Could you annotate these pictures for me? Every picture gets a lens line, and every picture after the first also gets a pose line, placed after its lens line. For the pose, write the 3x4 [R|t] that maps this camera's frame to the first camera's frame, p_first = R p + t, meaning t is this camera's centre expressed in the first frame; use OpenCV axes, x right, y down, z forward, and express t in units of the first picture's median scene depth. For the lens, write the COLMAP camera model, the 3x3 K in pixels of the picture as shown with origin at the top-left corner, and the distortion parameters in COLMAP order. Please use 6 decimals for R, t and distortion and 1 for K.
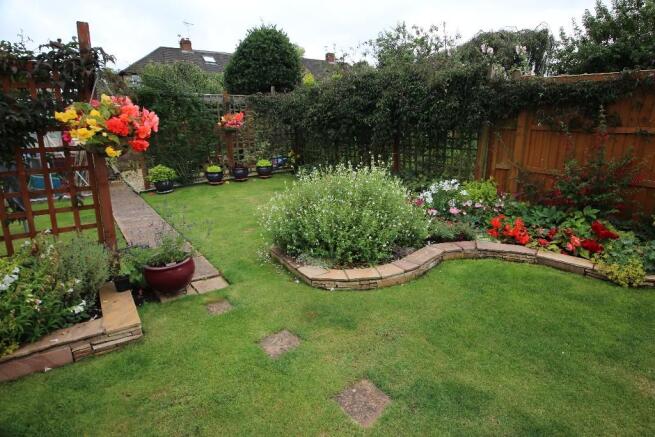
lens RADIAL K [[369.5, 0, 332.9], [0, 369.5, 217.8], [0, 0, 1]] dist [0.003045, -0.002464]
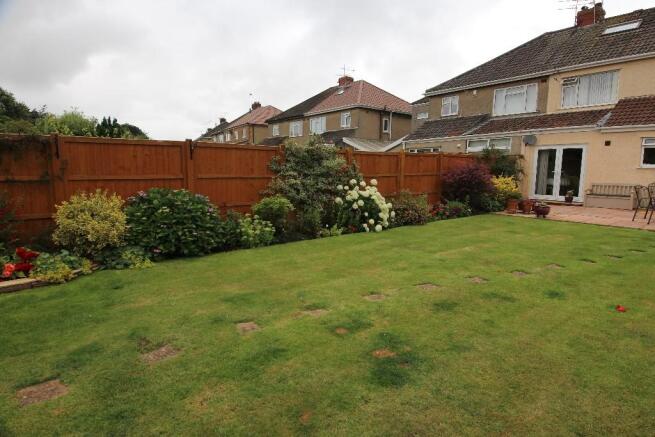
lens RADIAL K [[369.5, 0, 332.9], [0, 369.5, 217.8], [0, 0, 1]] dist [0.003045, -0.002464]
pose [[-0.091075, -0.118737, 0.988740, -0.737821], [0.253015, 0.957527, 0.138294, 0.007417], [-0.963166, 0.262761, -0.057165, -0.010935]]
